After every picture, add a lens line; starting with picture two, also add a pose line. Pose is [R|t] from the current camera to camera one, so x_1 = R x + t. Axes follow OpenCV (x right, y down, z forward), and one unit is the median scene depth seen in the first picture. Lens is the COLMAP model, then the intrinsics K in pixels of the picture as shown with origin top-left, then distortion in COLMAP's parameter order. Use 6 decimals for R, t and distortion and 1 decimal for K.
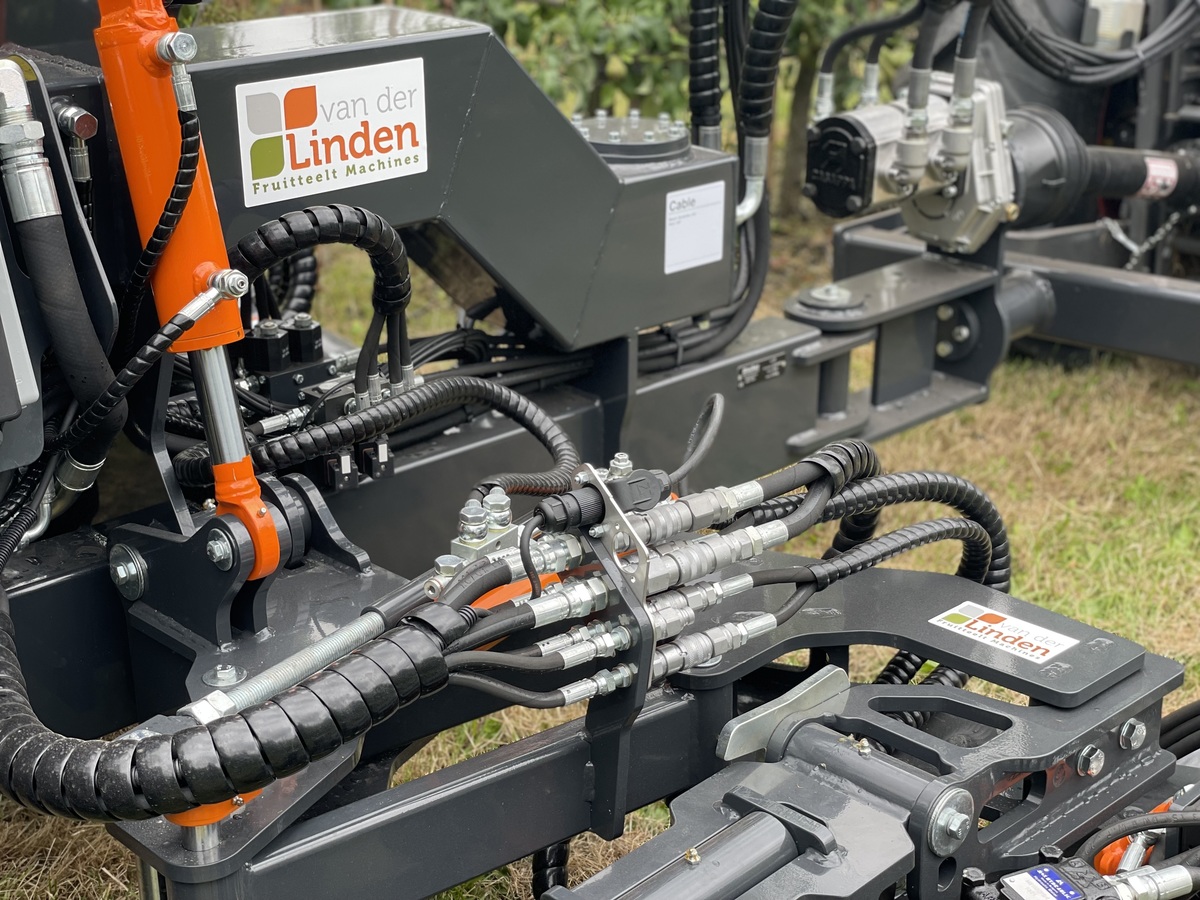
lens RADIAL K [[1845.4, 0, 600.0], [0, 1845.4, 450.0], [0, 0, 1]] dist [0.125809, 0.019436]
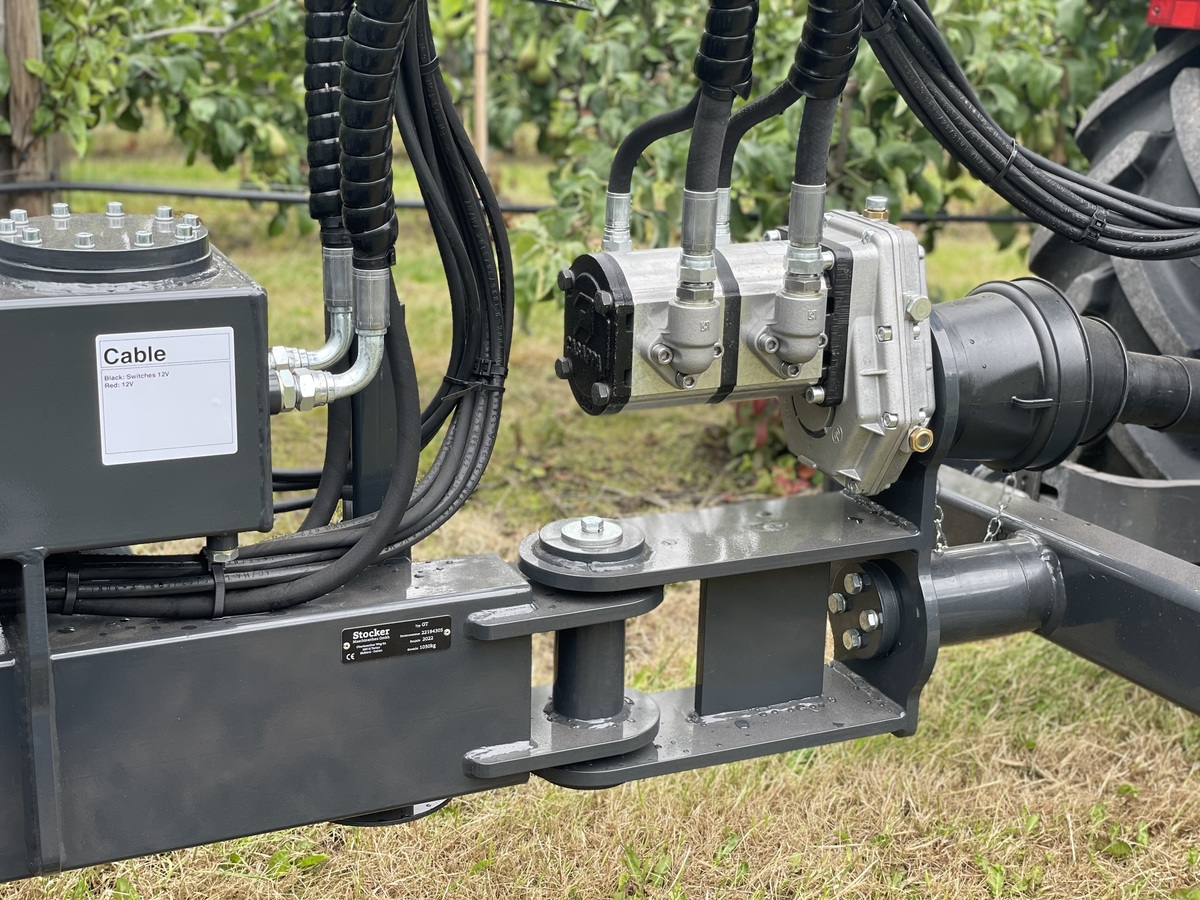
lens RADIAL K [[1845.4, 0, 600.0], [0, 1845.4, 450.0], [0, 0, 1]] dist [0.125809, 0.019436]
pose [[0.942930, 0.118970, -0.311013, 0.333317], [-0.144936, 0.987517, -0.061668, -0.075936], [0.299794, 0.103226, 0.948403, 0.412037]]
